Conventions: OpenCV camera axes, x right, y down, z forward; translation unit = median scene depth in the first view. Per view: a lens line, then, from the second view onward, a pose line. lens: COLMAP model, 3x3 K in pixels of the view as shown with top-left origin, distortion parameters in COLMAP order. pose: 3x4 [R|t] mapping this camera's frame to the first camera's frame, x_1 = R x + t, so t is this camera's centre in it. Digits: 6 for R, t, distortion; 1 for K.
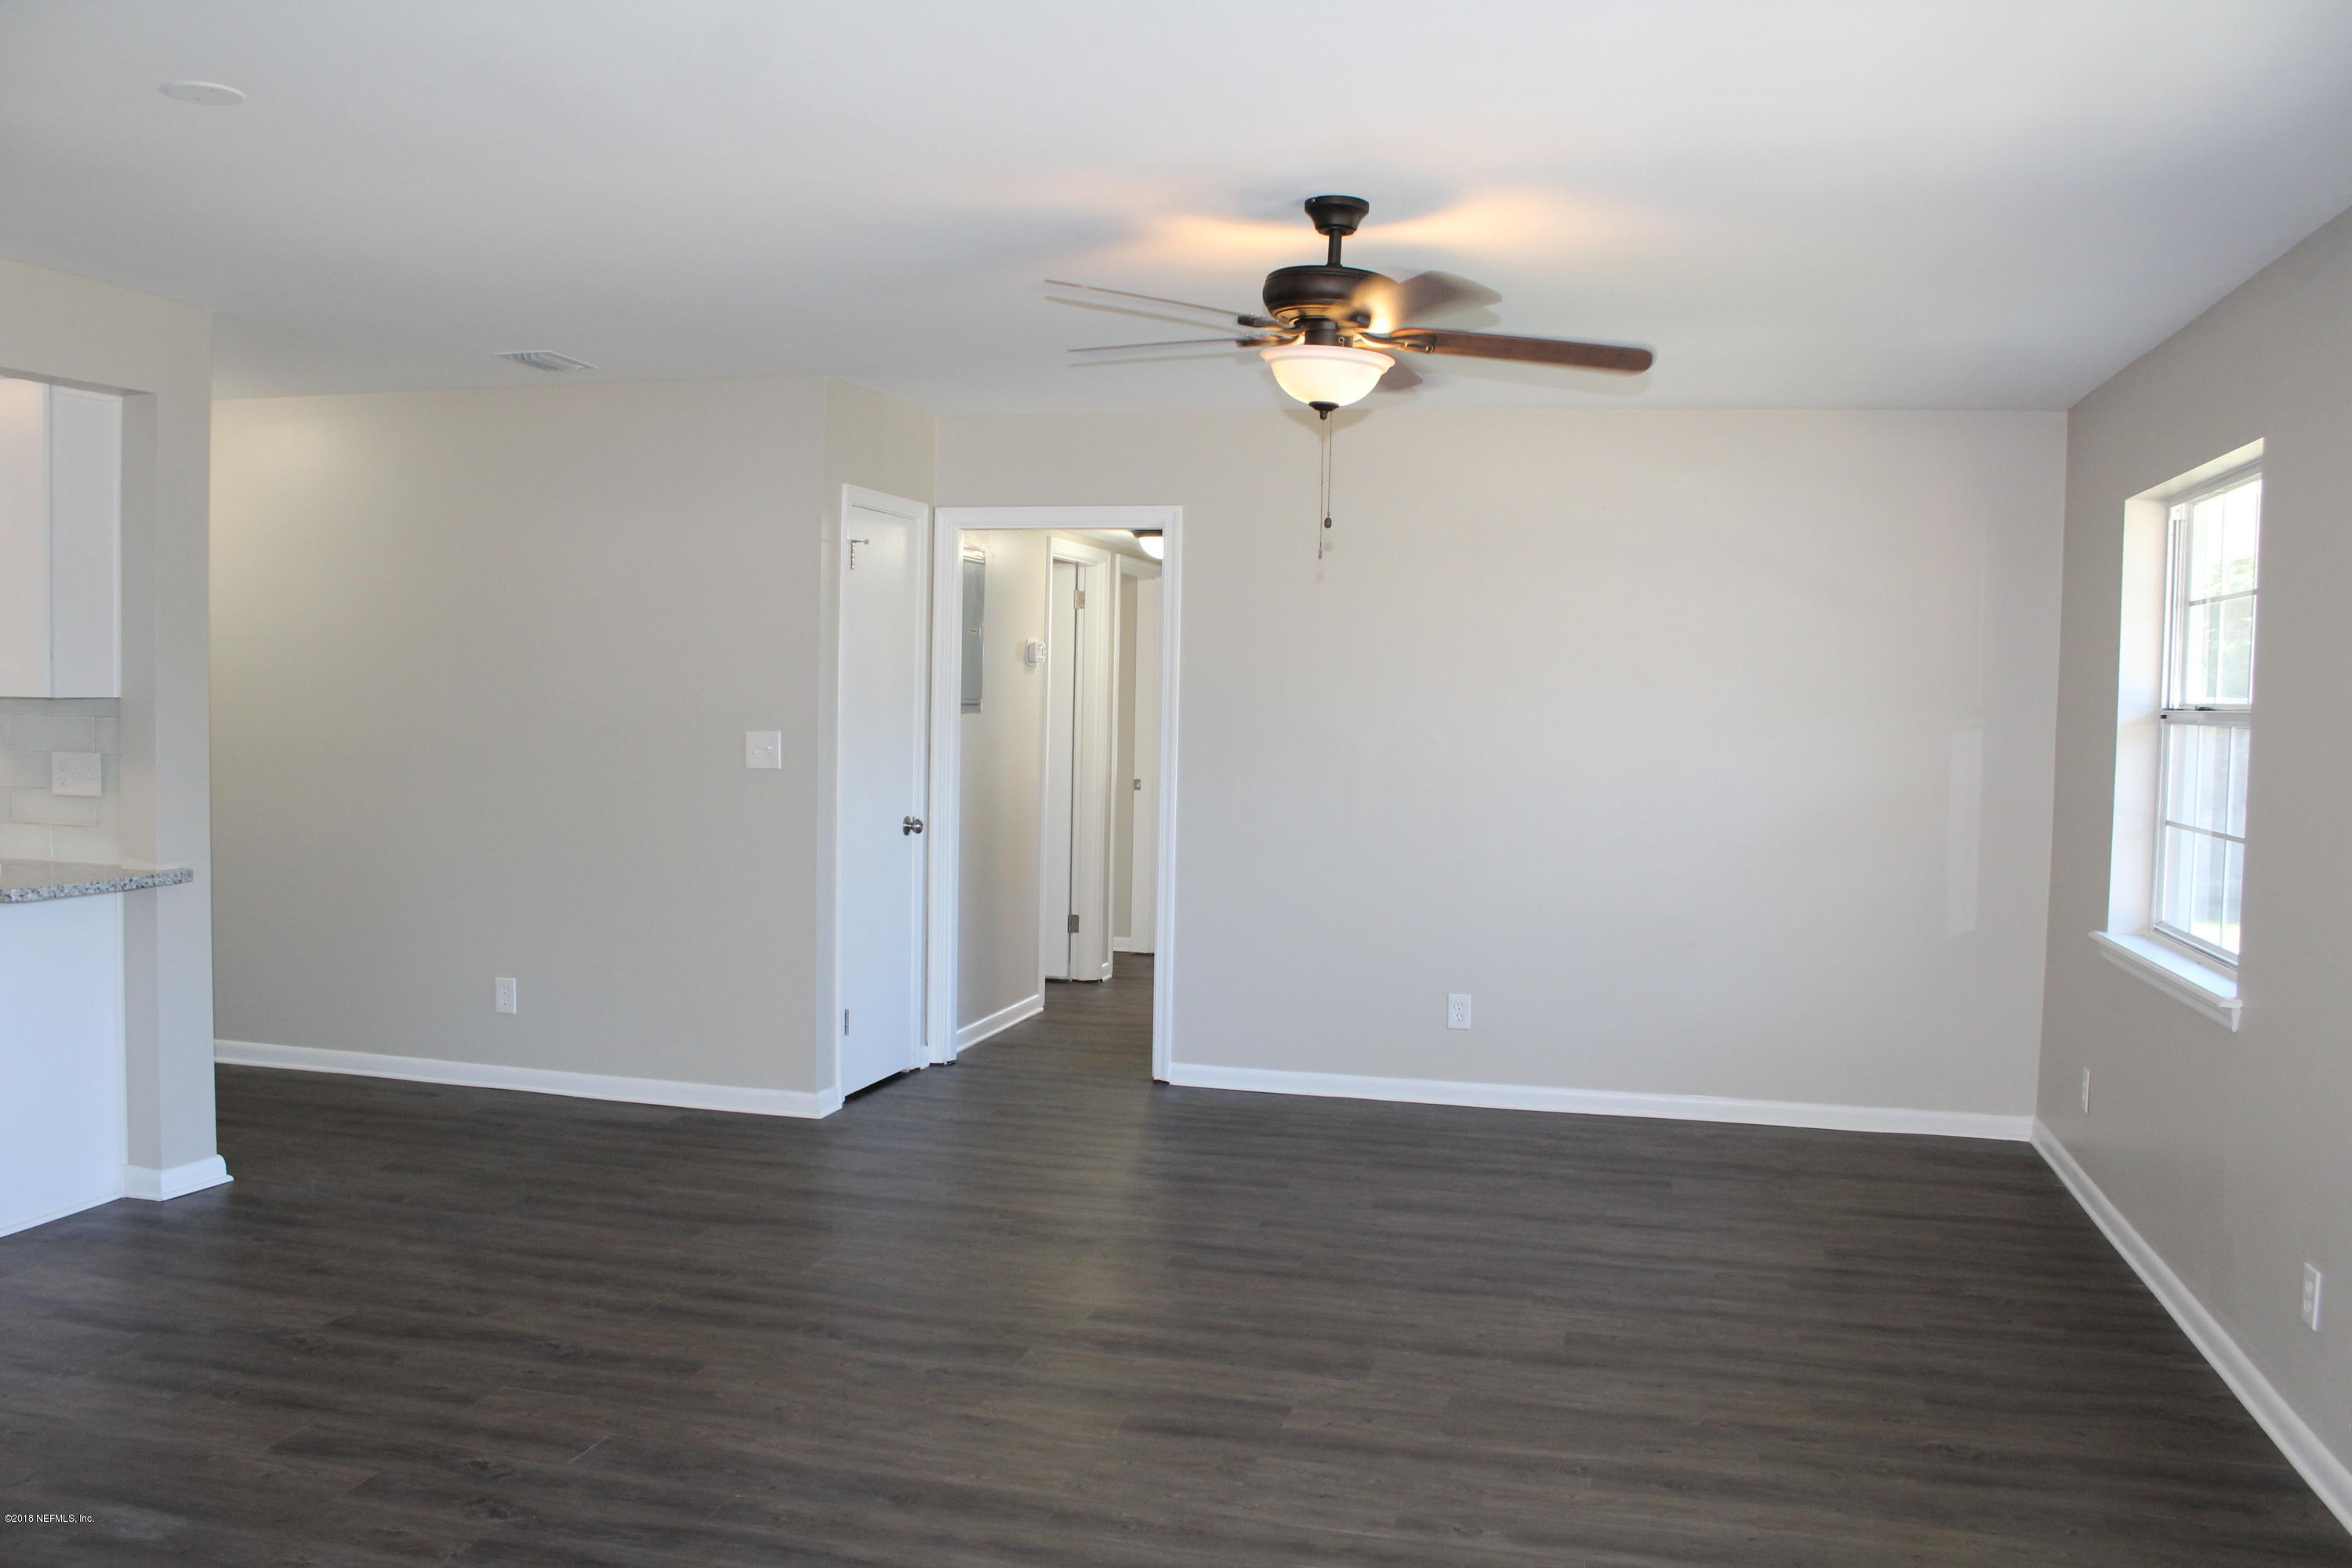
lens RADIAL K [[1974.1, 0, 1172.4], [0, 1974.1, 799.0], [0, 0, 1]] dist [-0.151996, 0.118406]
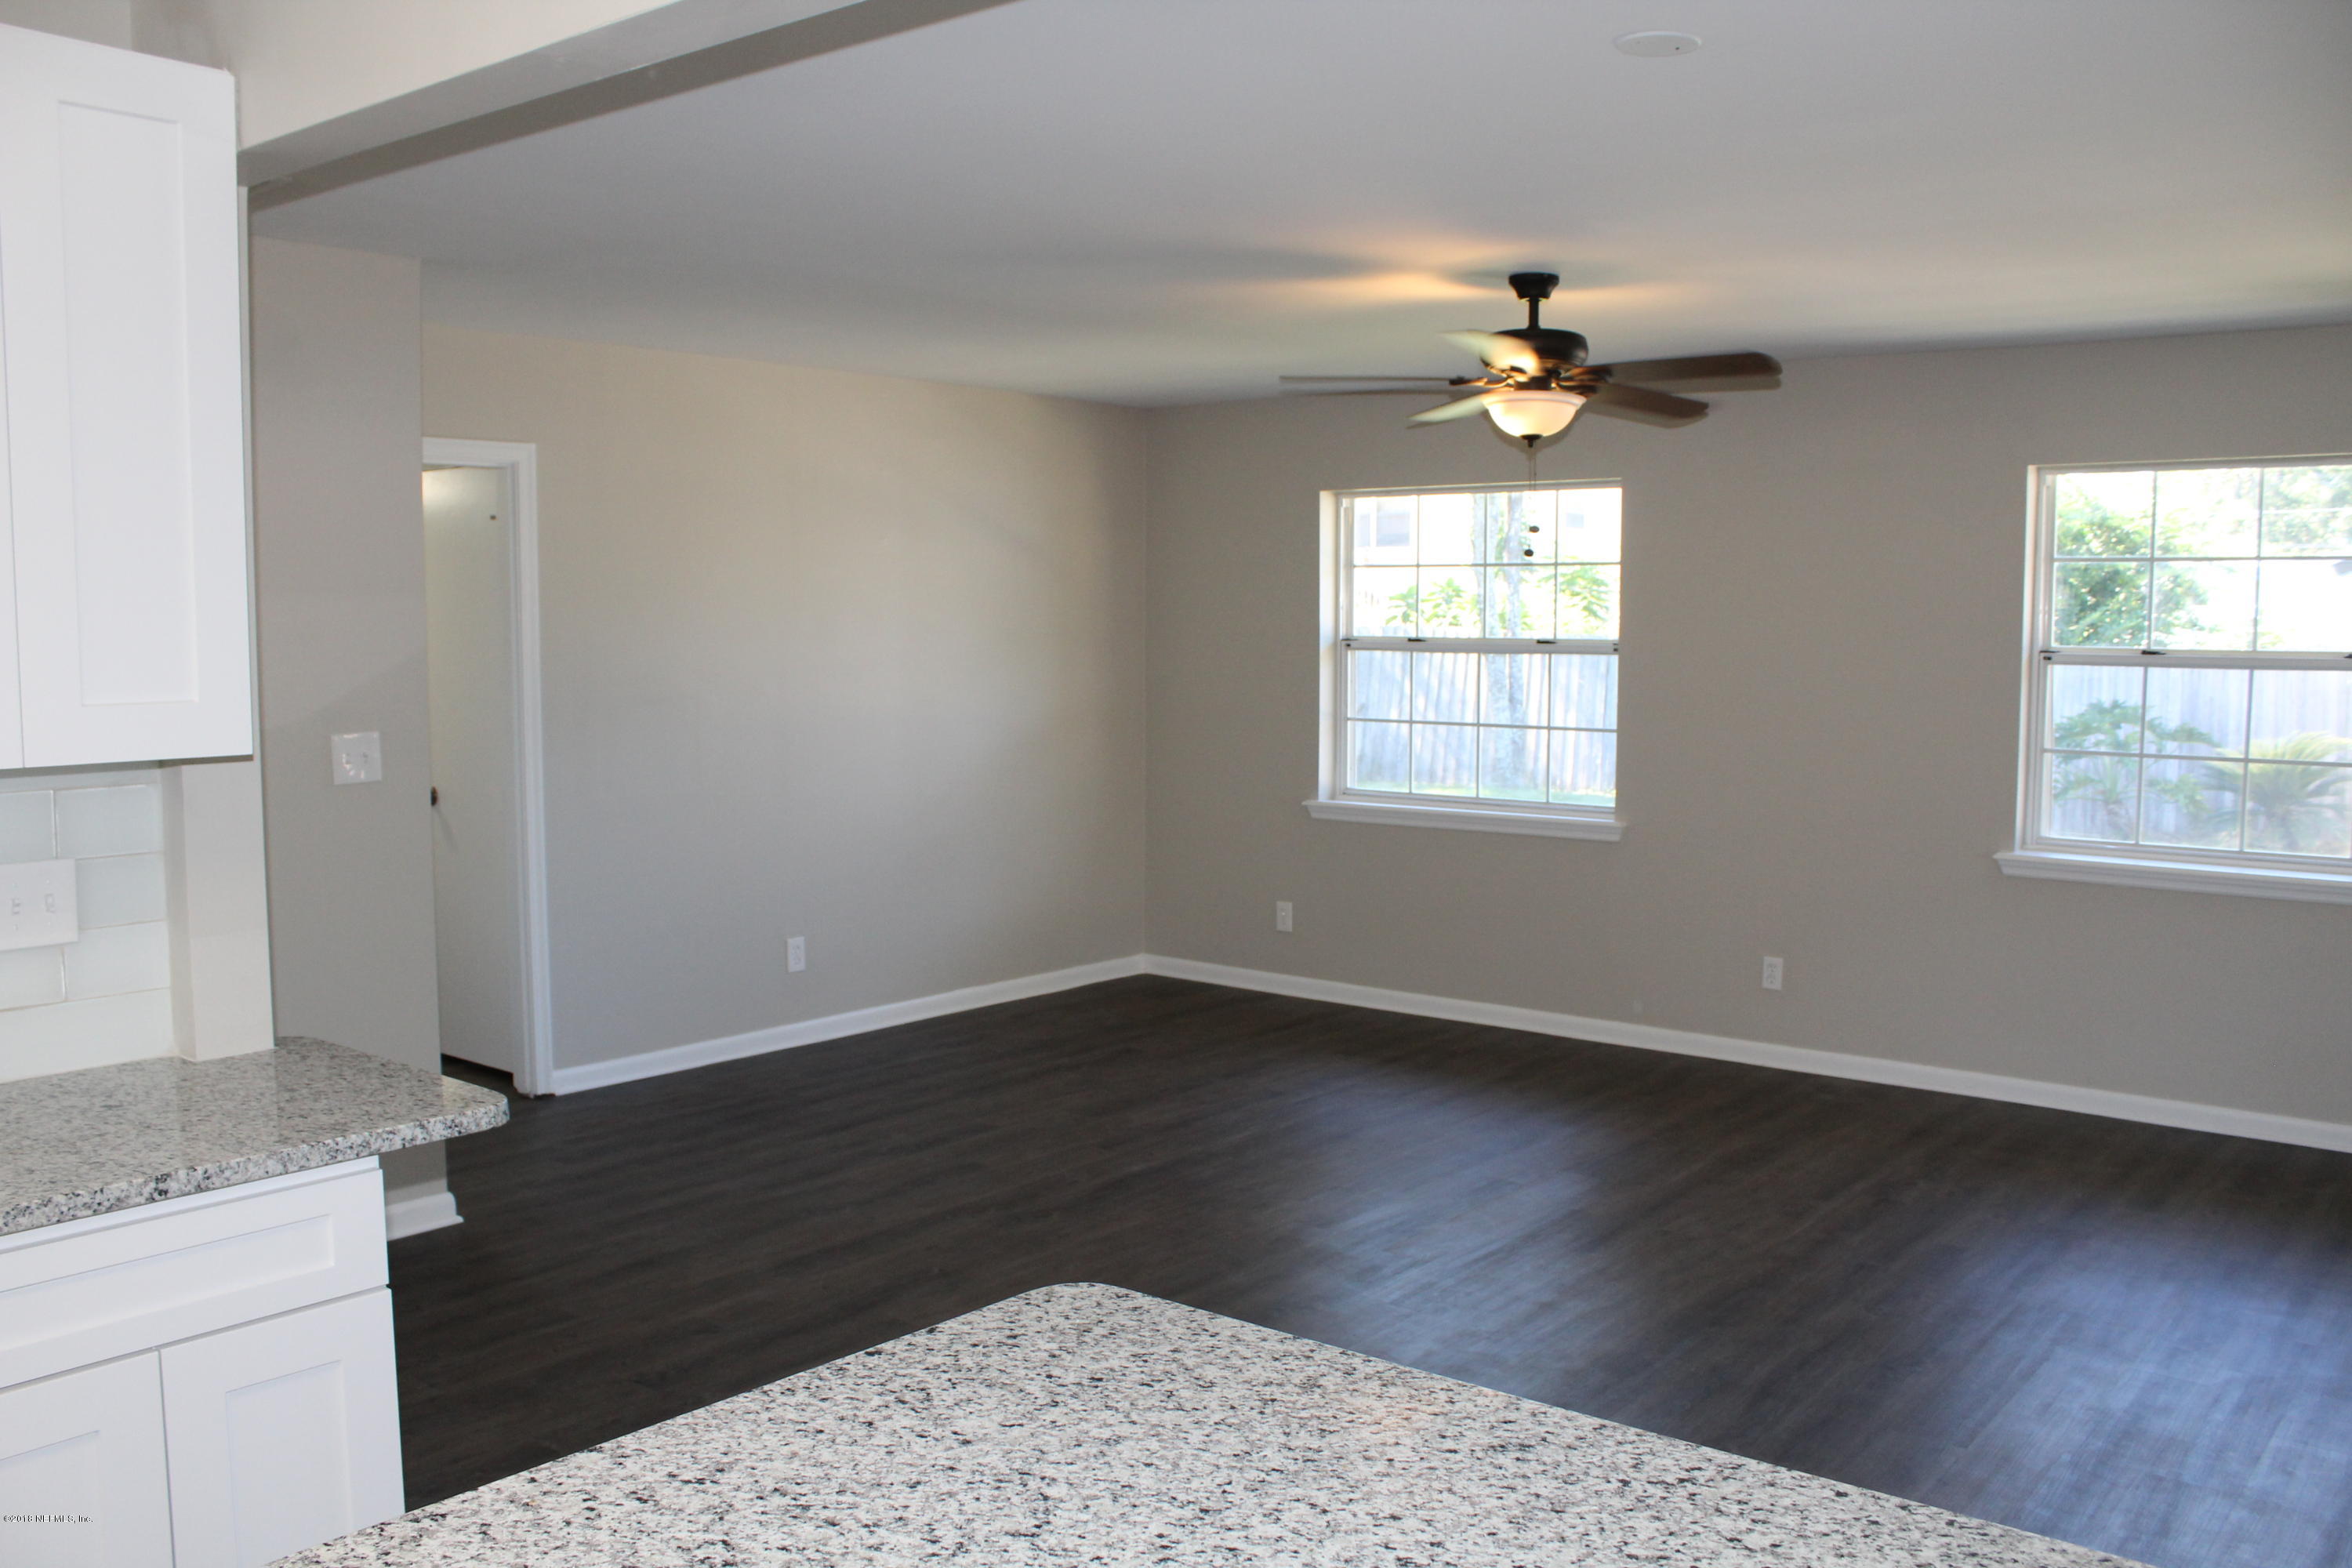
lens RADIAL K [[1974.1, 0, 1170.8], [0, 1974.1, 790.2], [0, 0, 1]] dist [-0.151996, 0.118406]
pose [[0.417796, -0.099793, 0.903043, -1.147375], [0.053710, 0.994924, 0.085098, -0.089898], [-0.906952, 0.012949, 0.421036, 0.649595]]
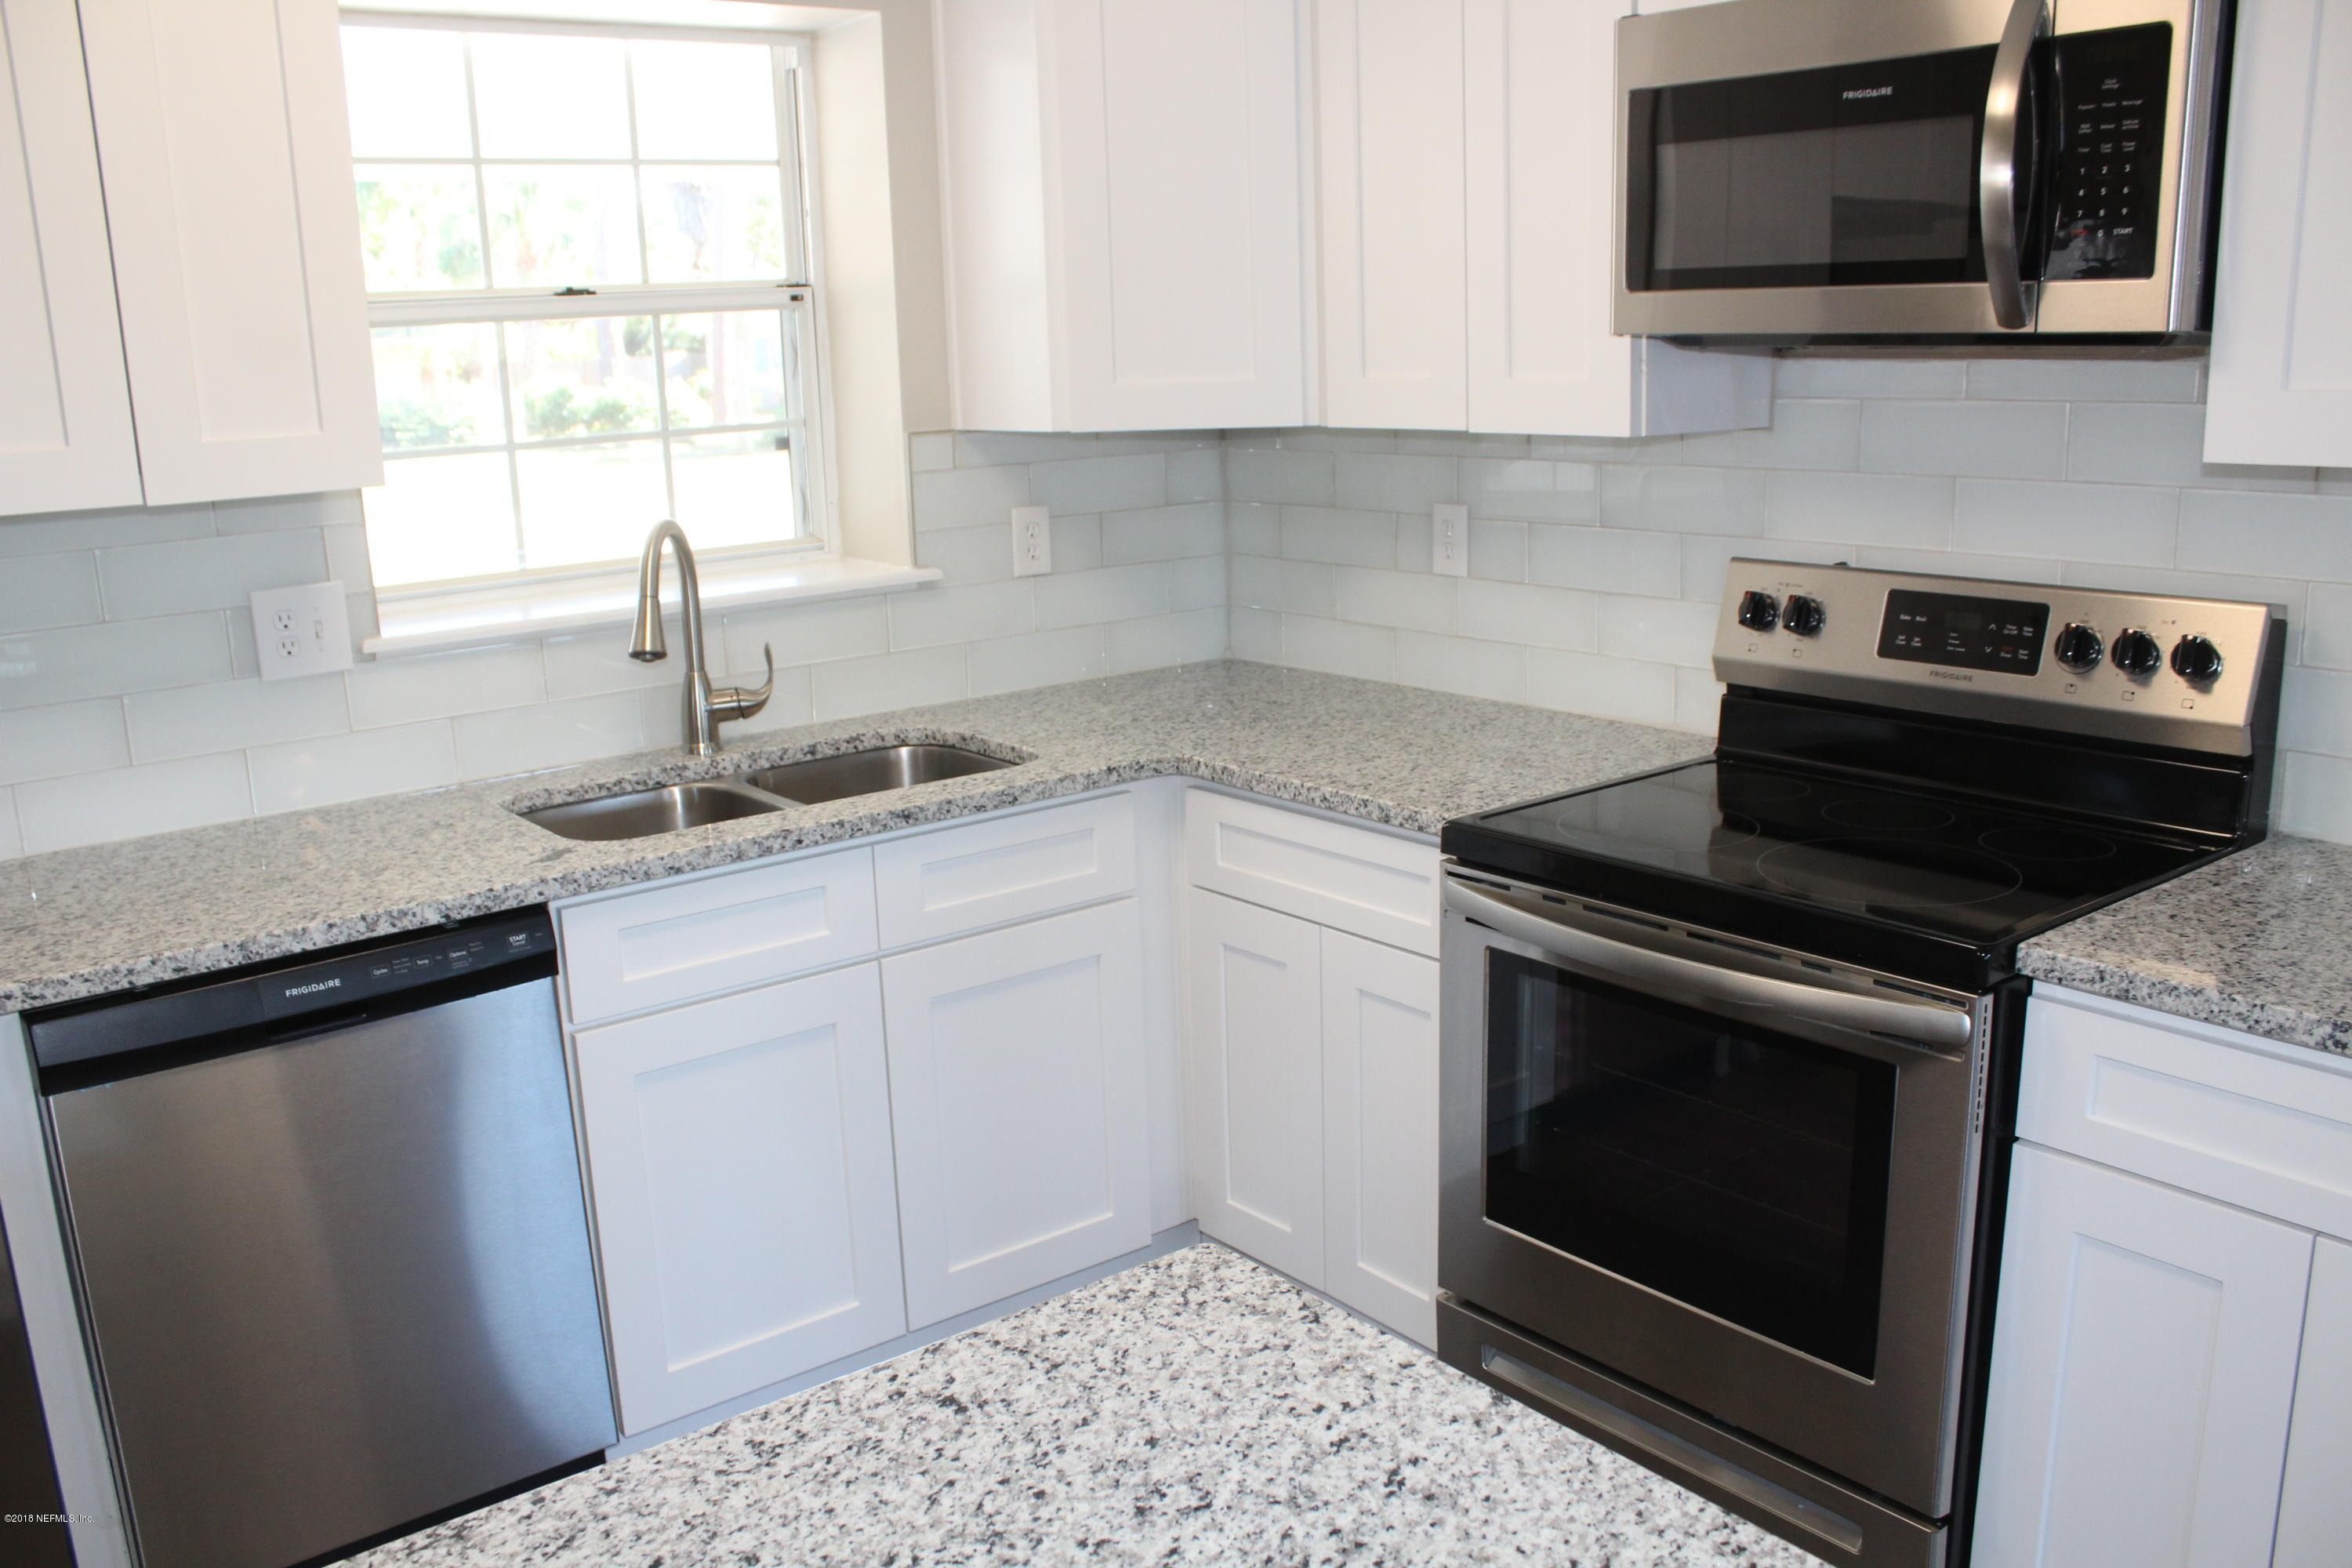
lens RADIAL K [[1974.1, 0, 1159.7], [0, 1974.1, 776.4], [0, 0, 1]] dist [-0.151996, 0.118406]
pose [[0.785651, 0.088896, -0.612250, -0.728605], [0.016804, 0.986192, 0.164753, -0.073666], [0.618442, -0.139726, 0.773309, 0.673432]]
